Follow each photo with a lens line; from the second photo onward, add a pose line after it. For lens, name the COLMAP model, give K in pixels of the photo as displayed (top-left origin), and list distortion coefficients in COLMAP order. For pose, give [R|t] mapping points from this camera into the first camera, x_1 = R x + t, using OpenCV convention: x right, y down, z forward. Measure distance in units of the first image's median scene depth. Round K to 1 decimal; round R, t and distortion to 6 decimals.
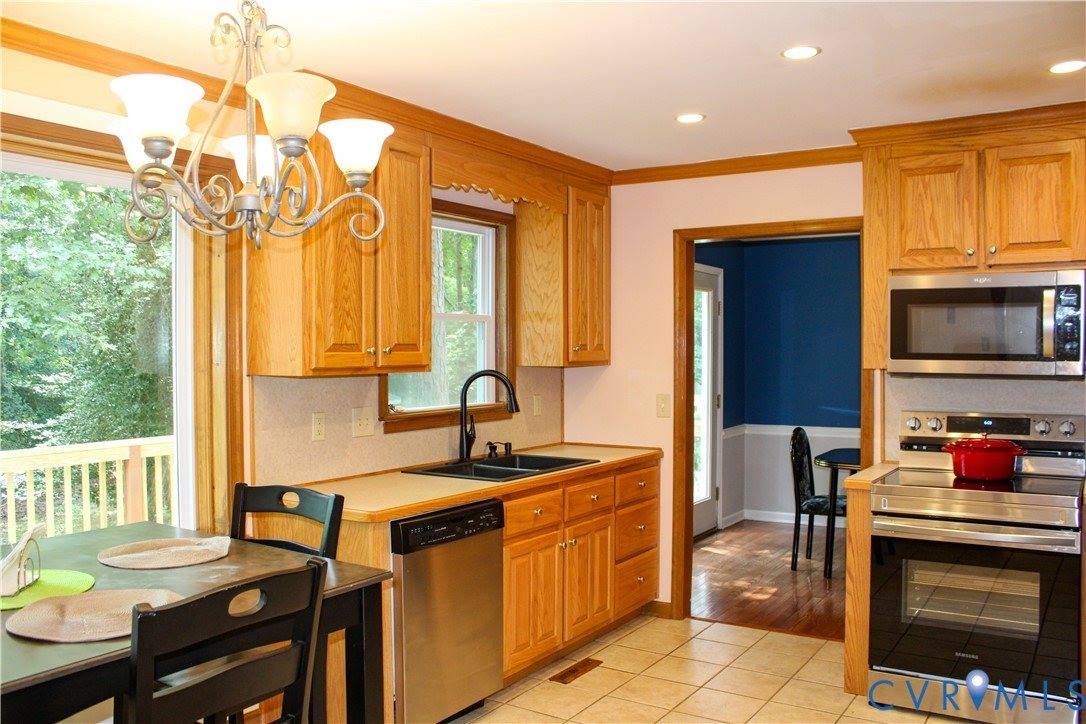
lens RADIAL K [[875.0, 0, 543.0], [0, 875.0, 362.0], [0, 0, 1]] dist [0.000695, -0.001797]
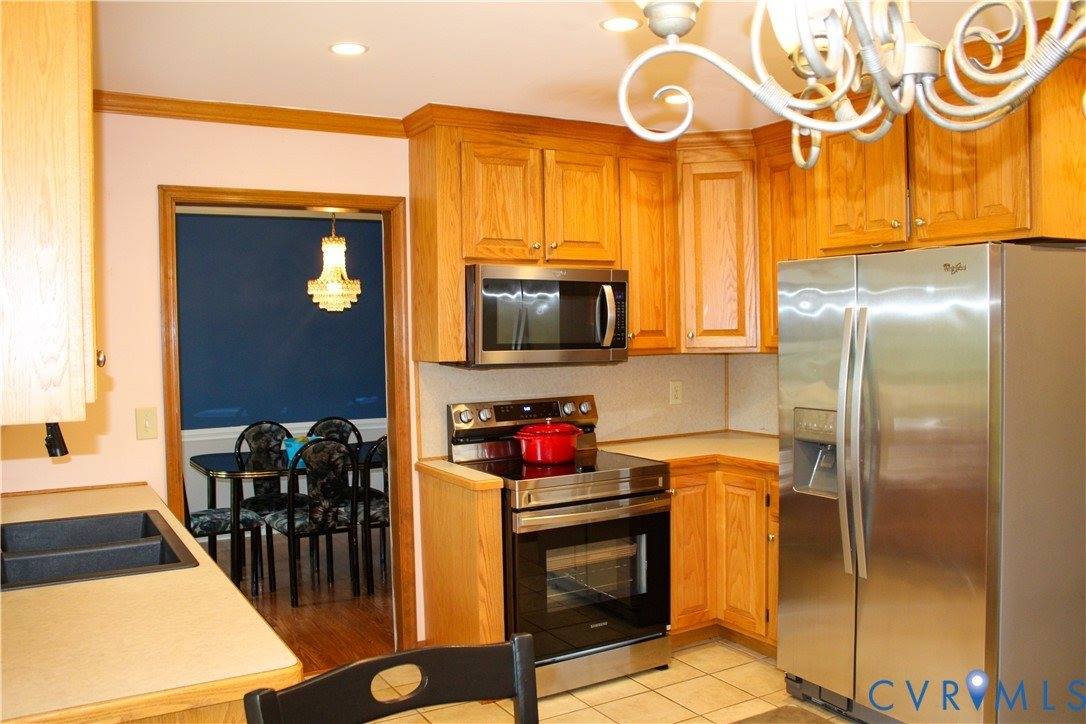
lens RADIAL K [[894.2, 0, 543.0], [0, 894.2, 362.0], [0, 0, 1]] dist [-0.181756, 0.166448]
pose [[0.498402, -0.036816, 0.866164, -0.423365], [0.028657, 0.999252, 0.025983, -0.014793], [-0.866472, 0.011872, 0.499084, 0.461774]]
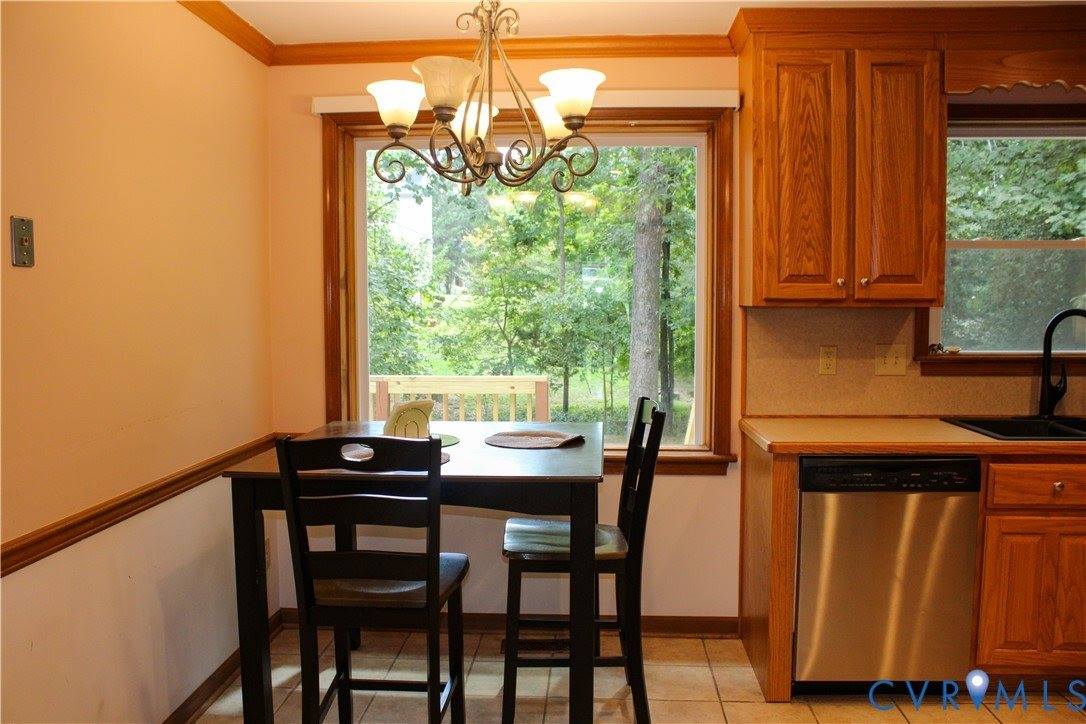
lens RADIAL K [[894.2, 0, 543.0], [0, 894.2, 362.0], [0, 0, 1]] dist [-0.181756, 0.166448]
pose [[0.435894, 0.064842, -0.897659, 0.457348], [-0.012113, 0.997734, 0.066188, 0.012882], [0.899917, -0.017978, 0.435691, 0.250029]]
